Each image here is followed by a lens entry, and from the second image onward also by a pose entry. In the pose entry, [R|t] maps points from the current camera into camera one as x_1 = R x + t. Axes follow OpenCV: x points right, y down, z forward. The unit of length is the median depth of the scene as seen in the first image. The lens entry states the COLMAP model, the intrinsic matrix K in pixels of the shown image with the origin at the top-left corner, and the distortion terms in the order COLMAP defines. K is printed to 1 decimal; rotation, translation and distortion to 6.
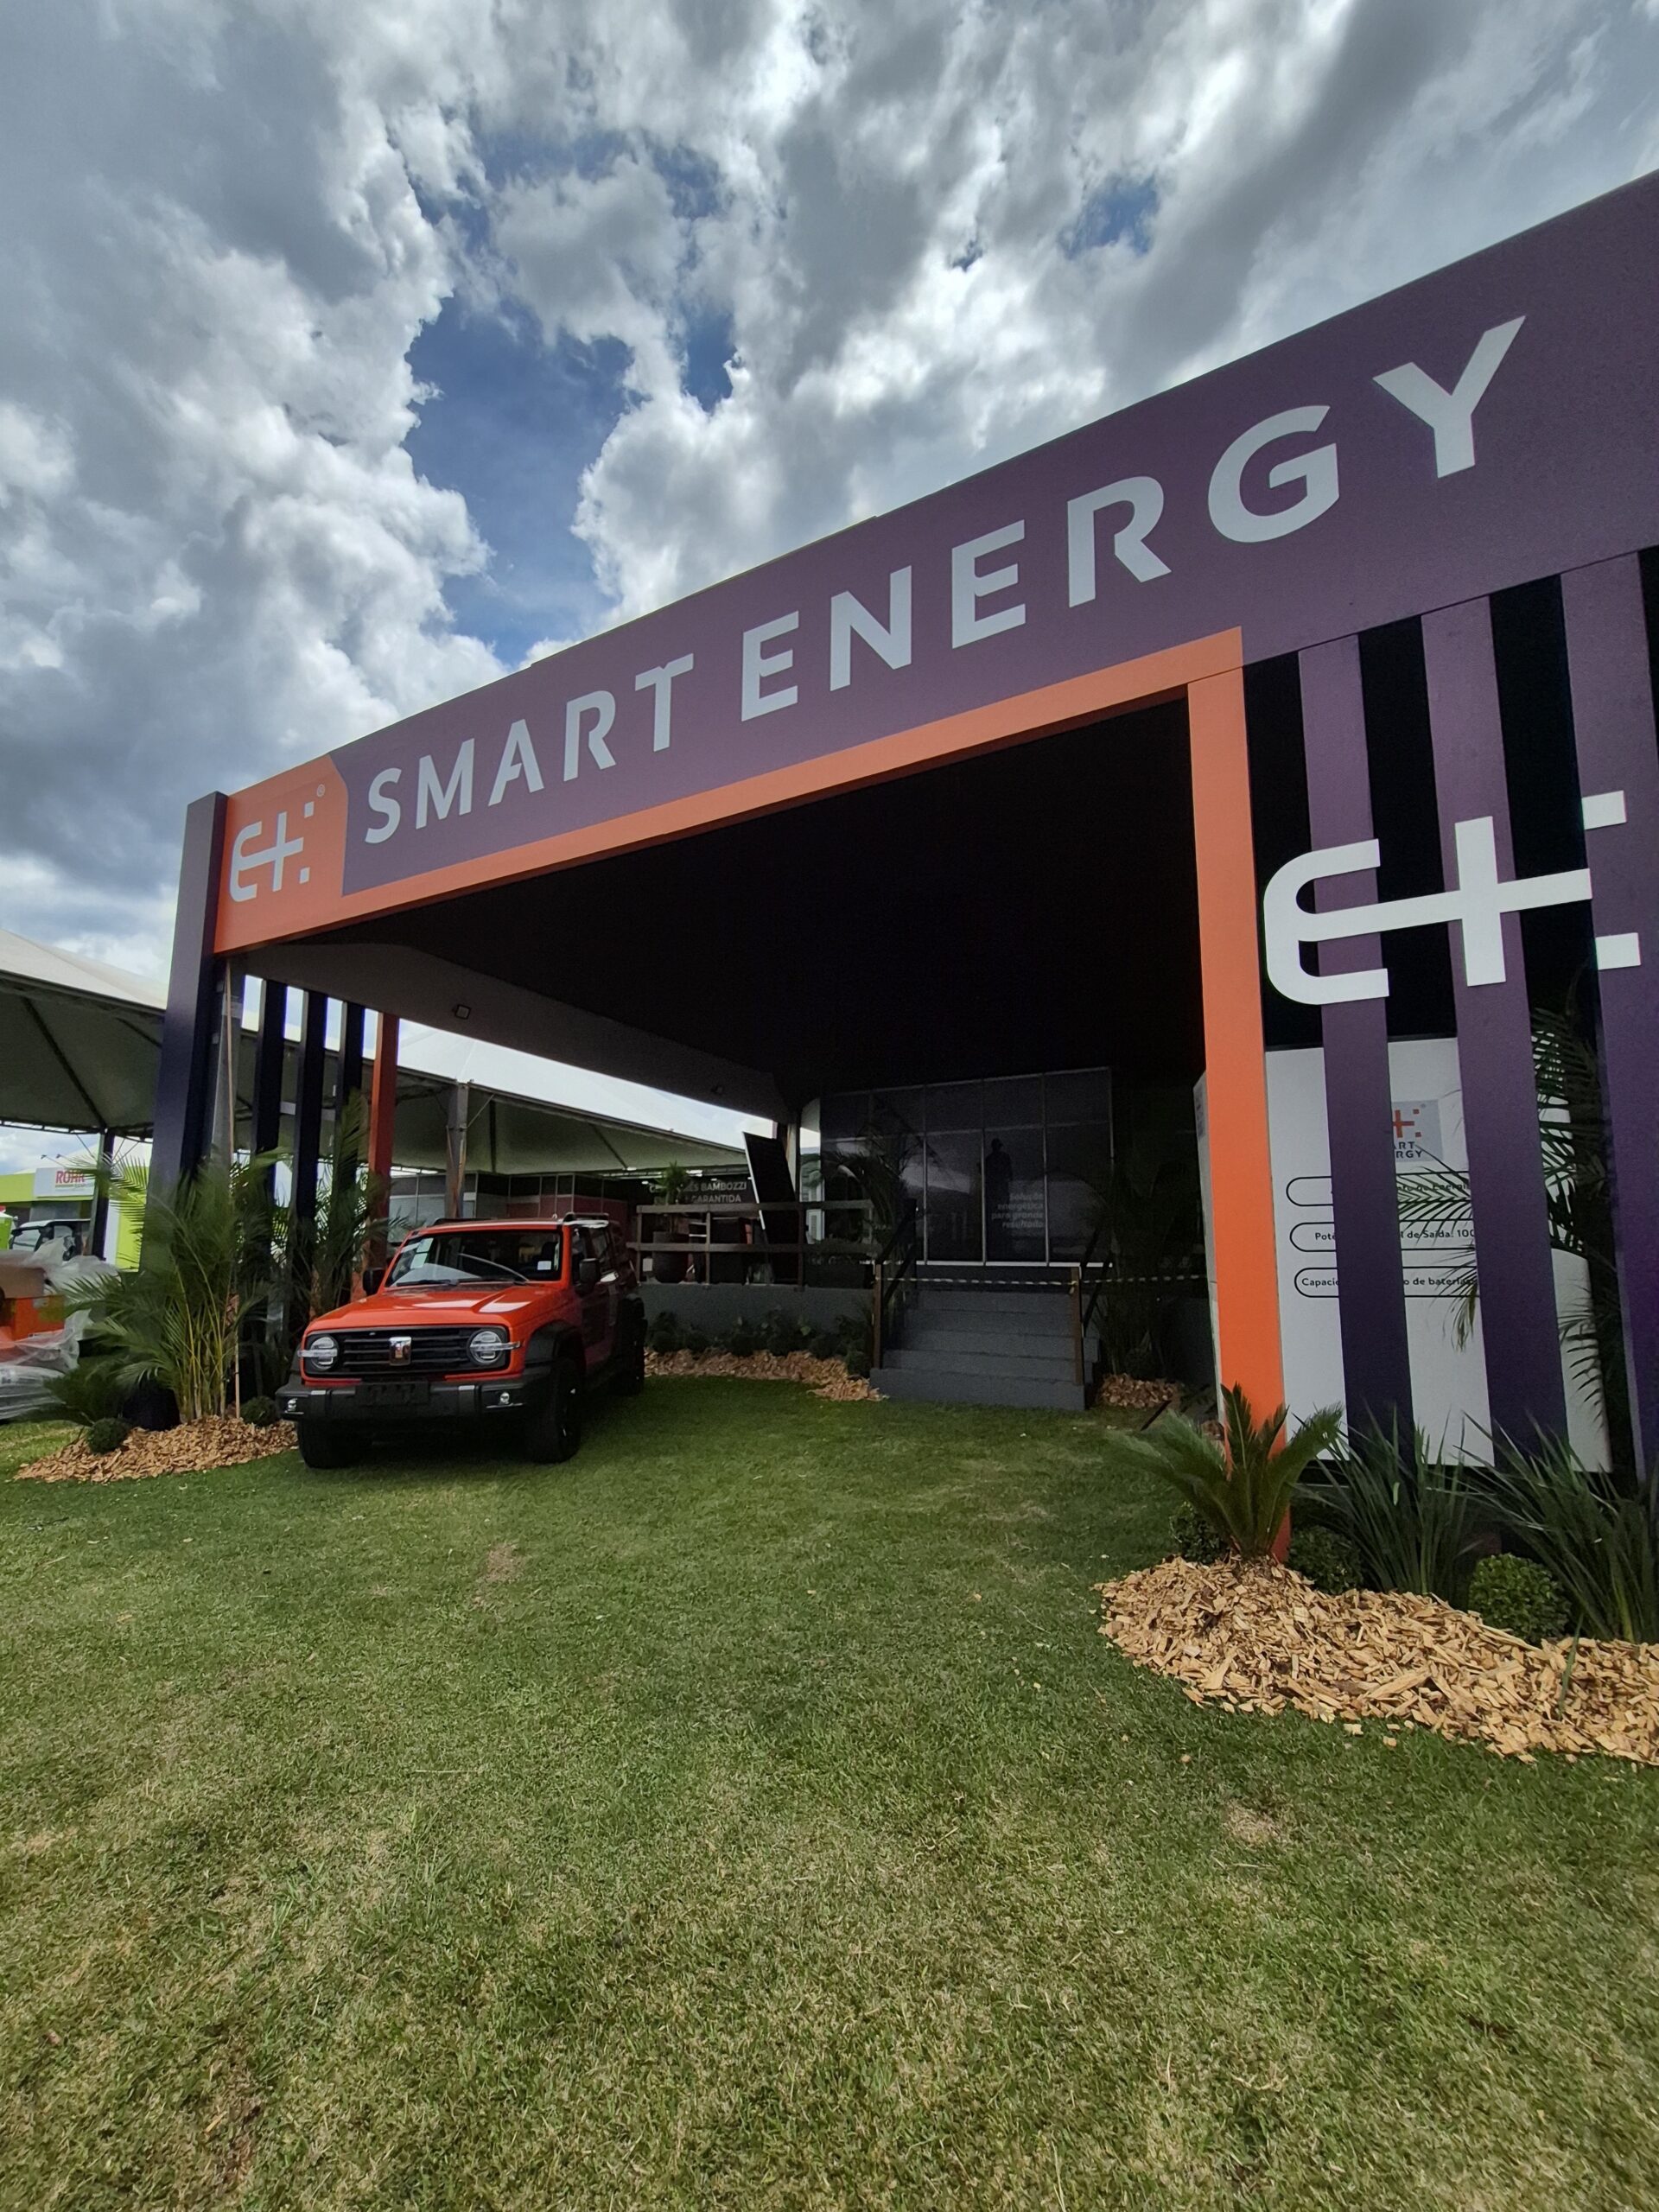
lens RADIAL K [[873.5, 0, 755.6], [0, 873.5, 1169.5], [0, 0, 1]] dist [0.003514, -0.001081]
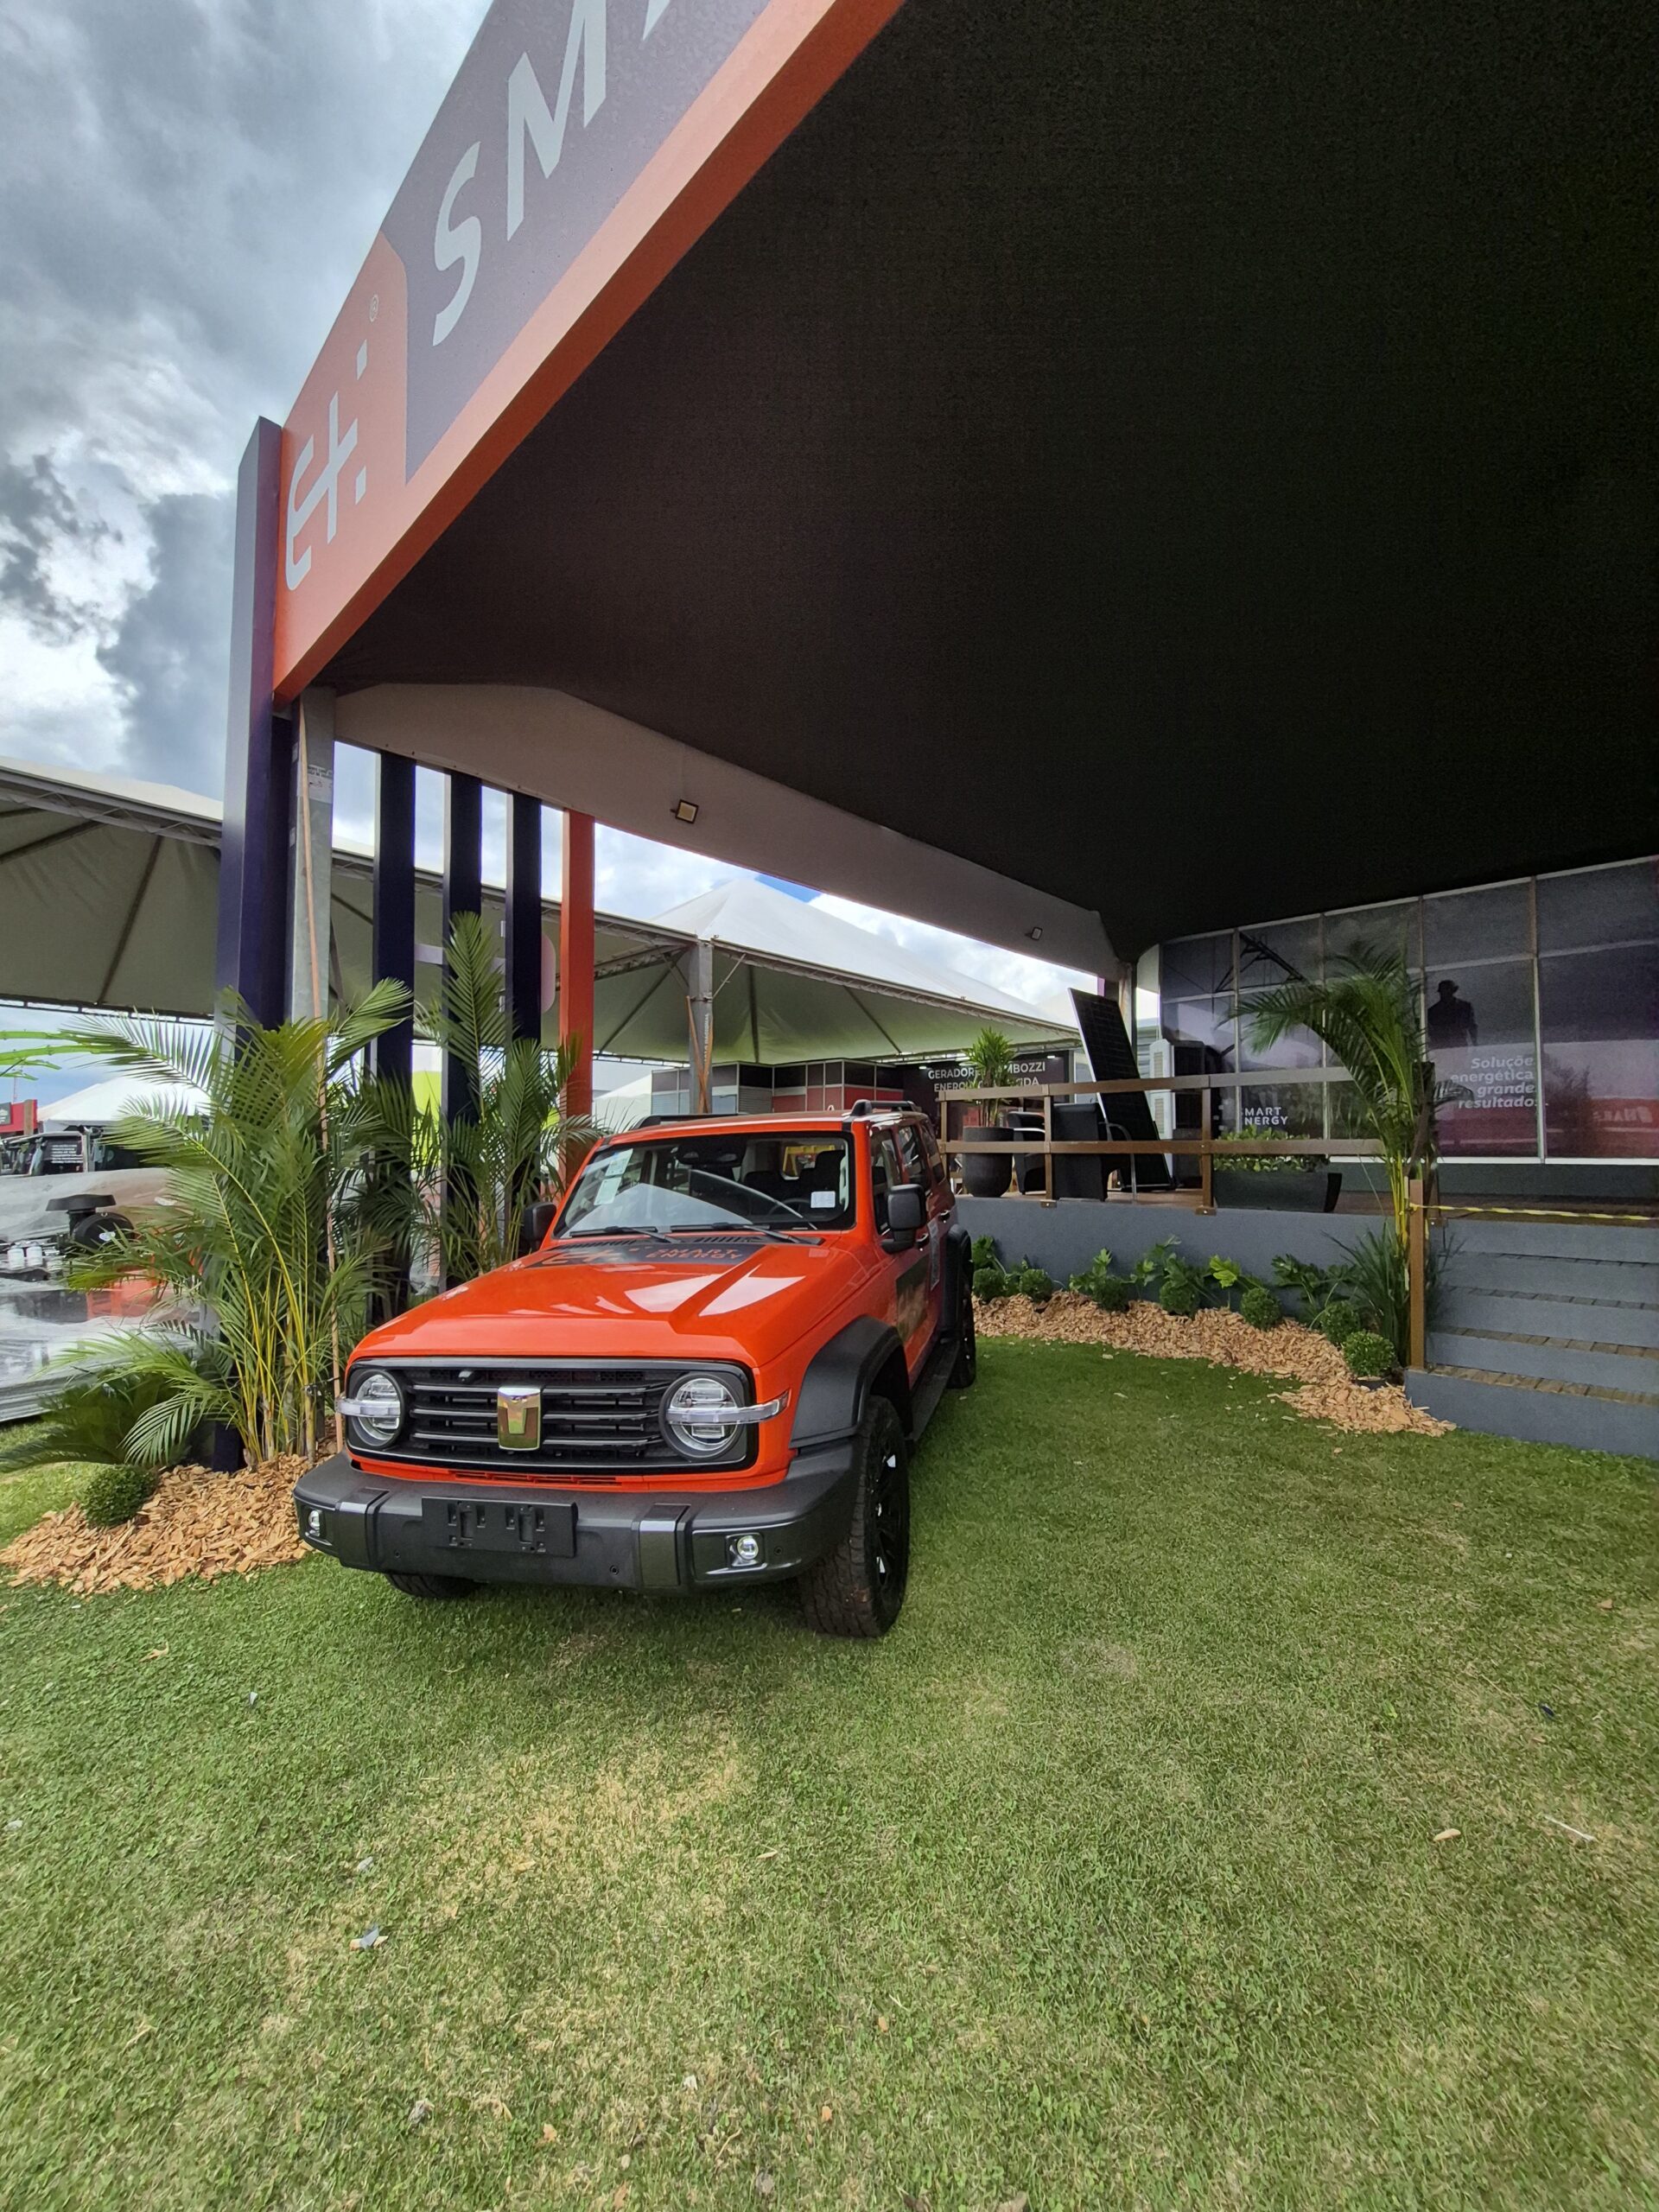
lens RADIAL K [[873.5, 0, 819.8], [0, 873.5, 1118.3], [0, 0, 1]] dist [0.003514, -0.001081]
pose [[0.973865, -0.024649, -0.225784, -0.066270], [0.039502, 0.997325, 0.061504, 0.015217], [0.223664, -0.068816, 0.972234, 0.263187]]
